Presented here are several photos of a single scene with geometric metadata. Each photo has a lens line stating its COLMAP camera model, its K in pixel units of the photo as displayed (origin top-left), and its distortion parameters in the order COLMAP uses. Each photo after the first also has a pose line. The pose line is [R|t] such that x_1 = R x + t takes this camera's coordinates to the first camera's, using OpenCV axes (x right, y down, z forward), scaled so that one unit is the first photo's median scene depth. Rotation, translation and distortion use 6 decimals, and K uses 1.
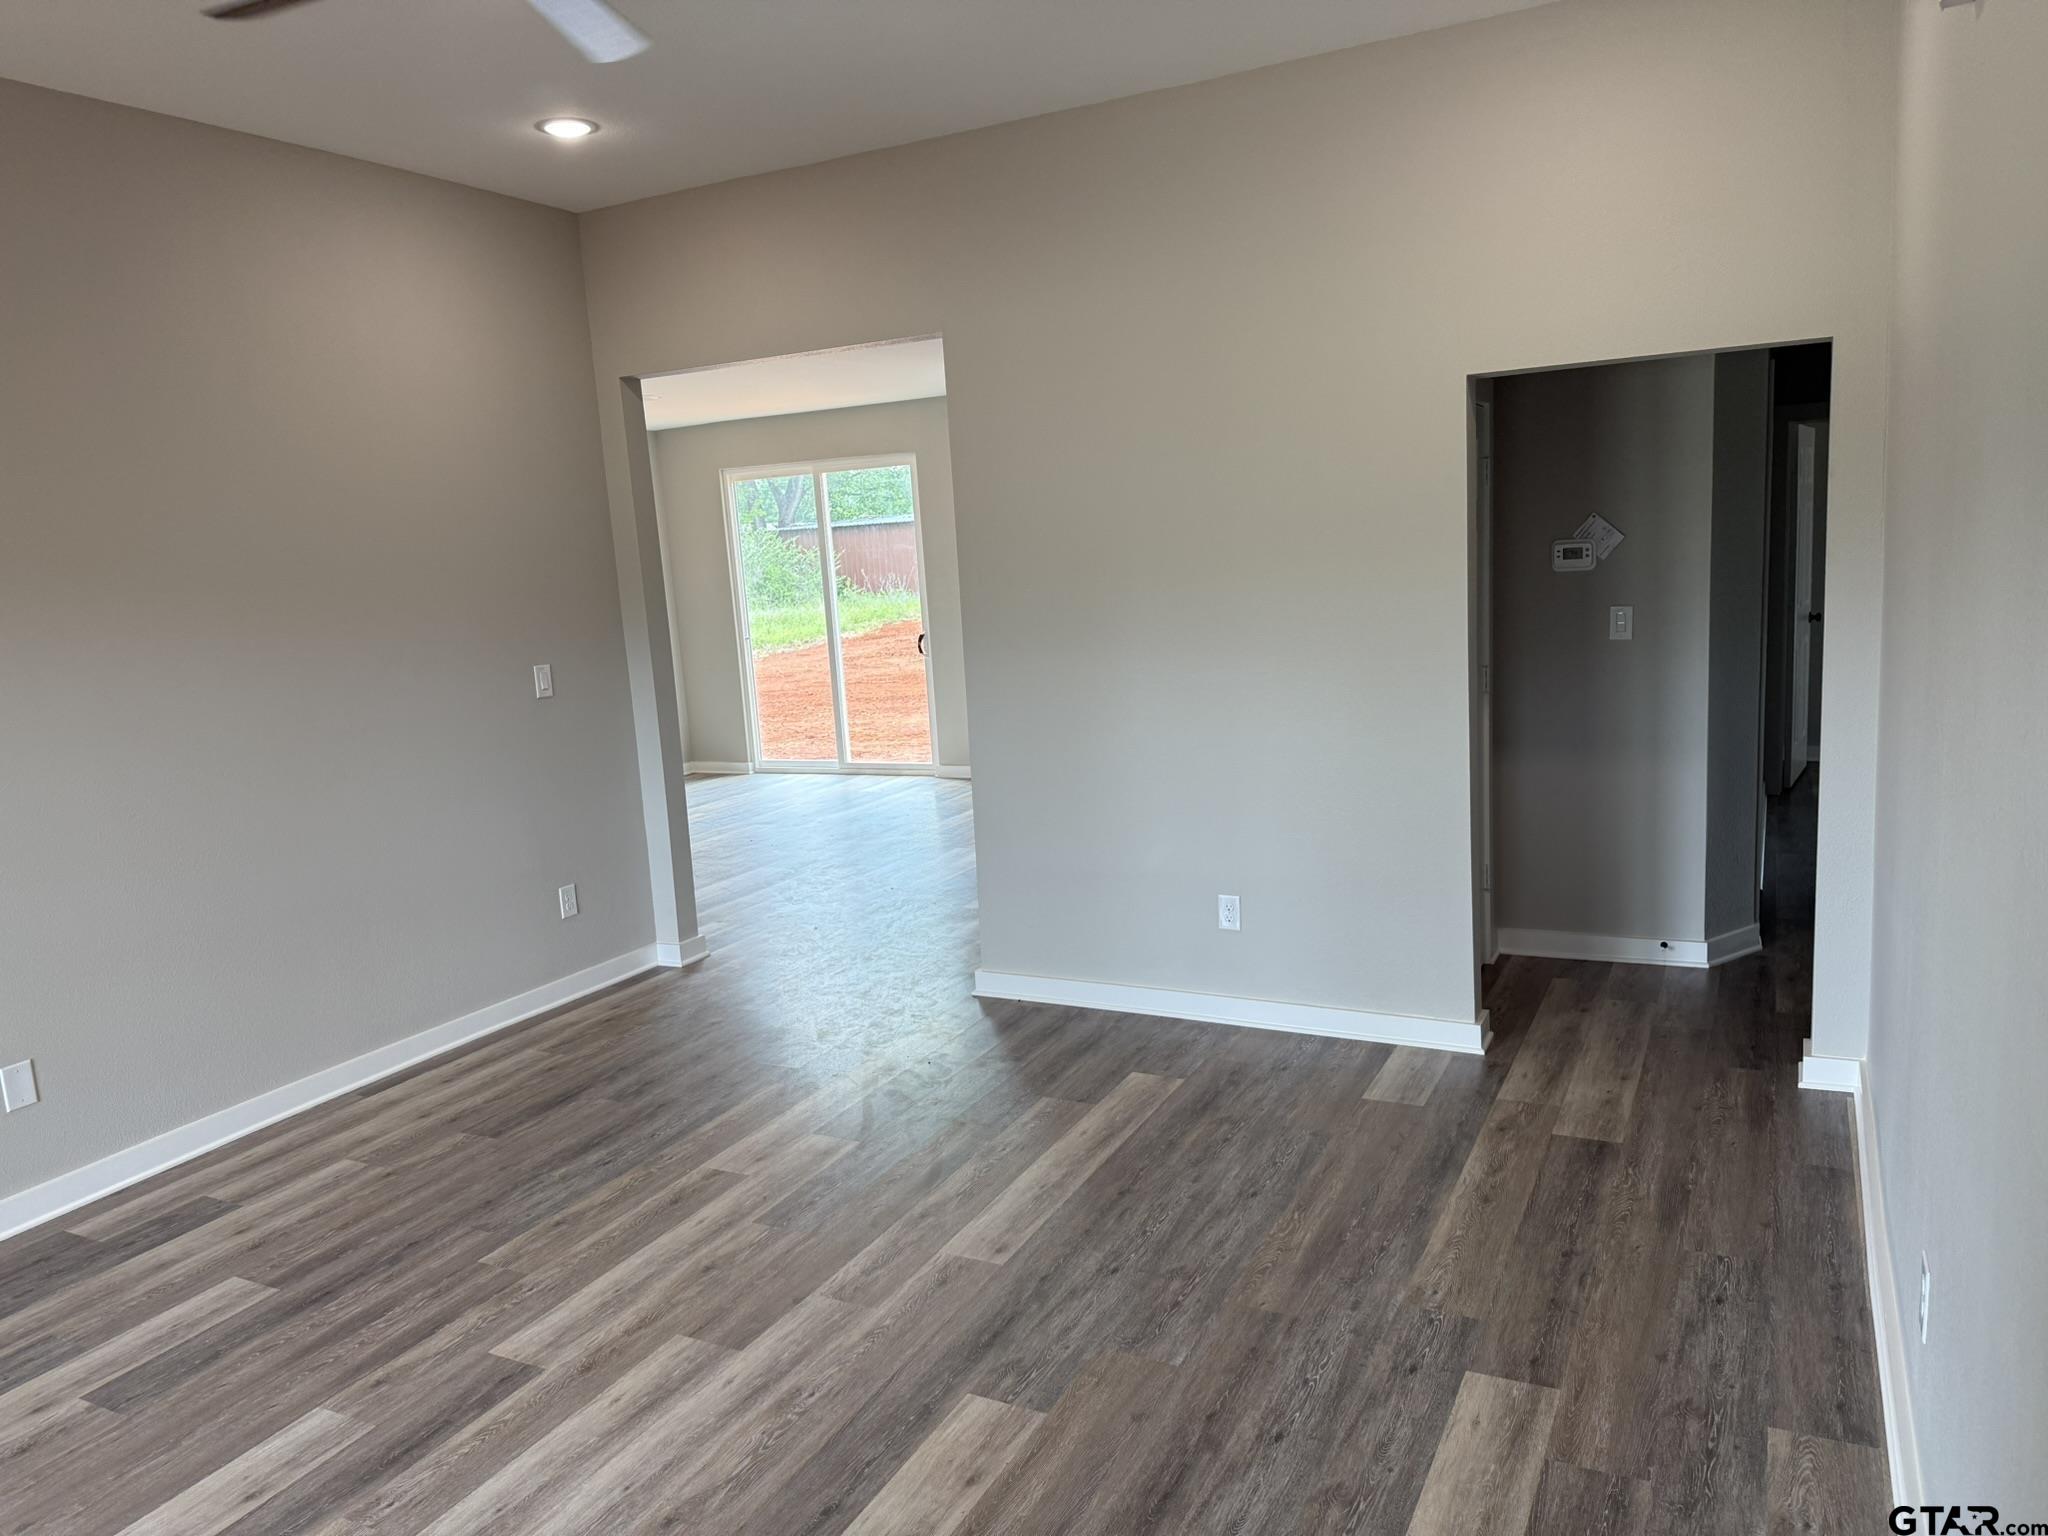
lens RADIAL K [[1443.1, 0, 1024.0], [0, 1443.1, 768.0], [0, 0, 1]] dist [0.081850, -0.181319]
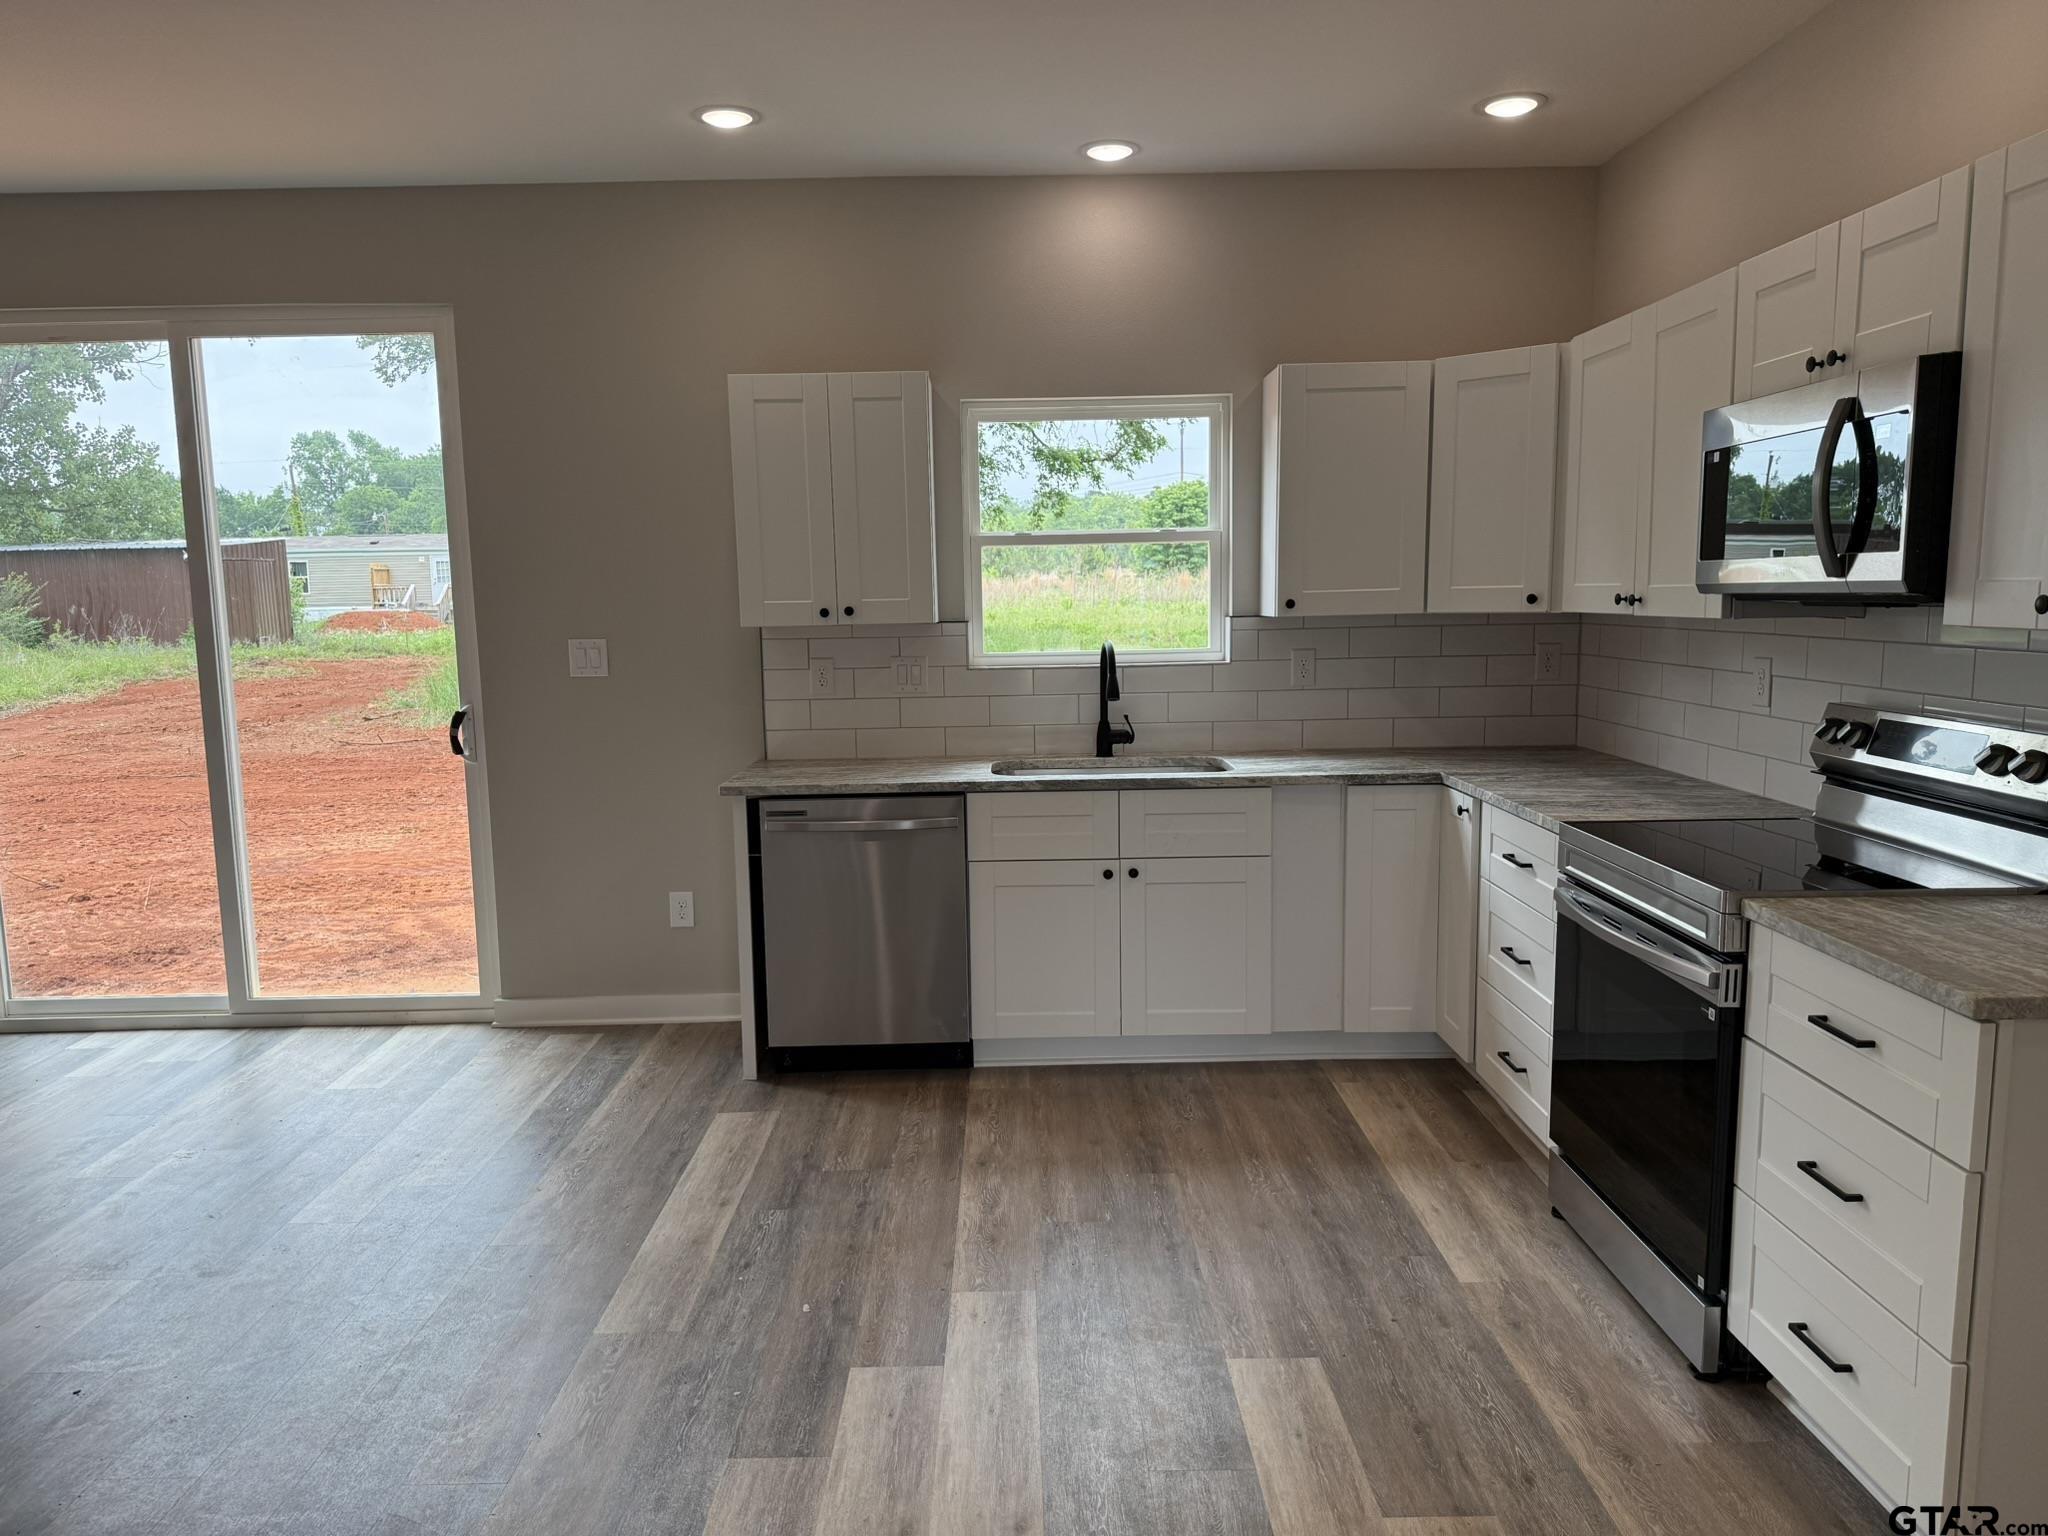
lens RADIAL K [[1443.1, 0, 1024.0], [0, 1443.1, 768.0], [0, 0, 1]] dist [0.081850, -0.181319]
pose [[0.881671, -0.017534, 0.471538, -0.122714], [0.037873, 0.998715, -0.033678, -0.050397], [-0.470341, 0.047552, 0.881202, 0.489980]]
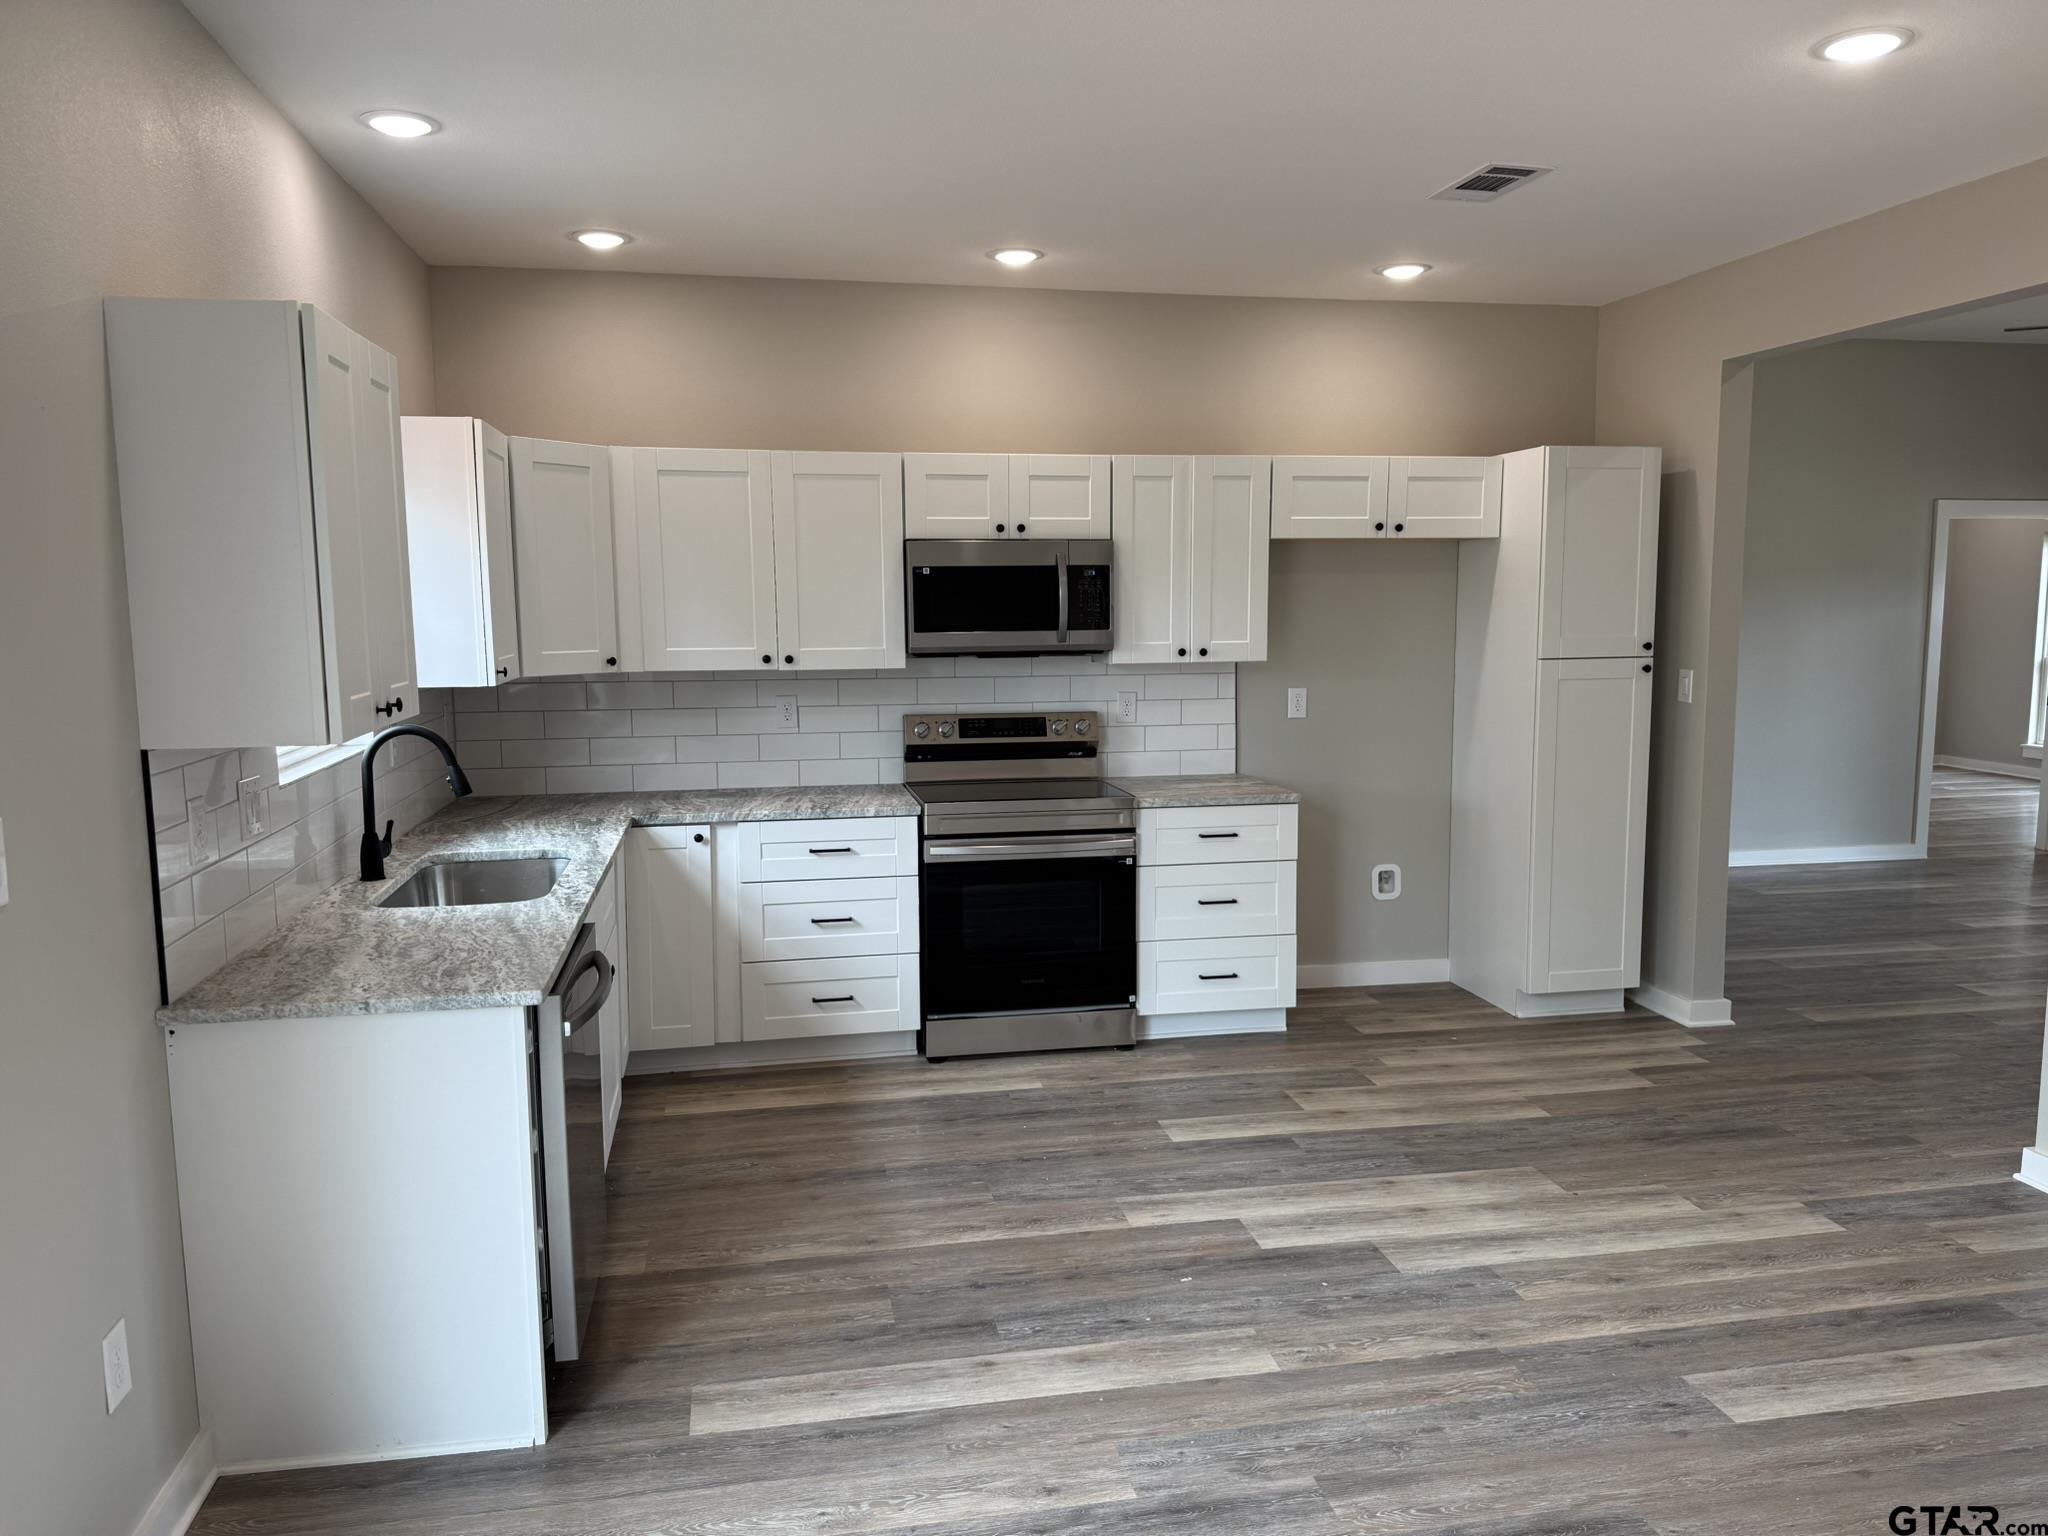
lens RADIAL K [[1443.1, 0, 1024.0], [0, 1443.1, 768.0], [0, 0, 1]] dist [0.081850, -0.181319]
pose [[-0.603655, -0.040661, 0.796208, -0.961810], [0.172300, 0.968443, 0.180088, -0.547956], [-0.778405, 0.245898, -0.577599, 3.297643]]
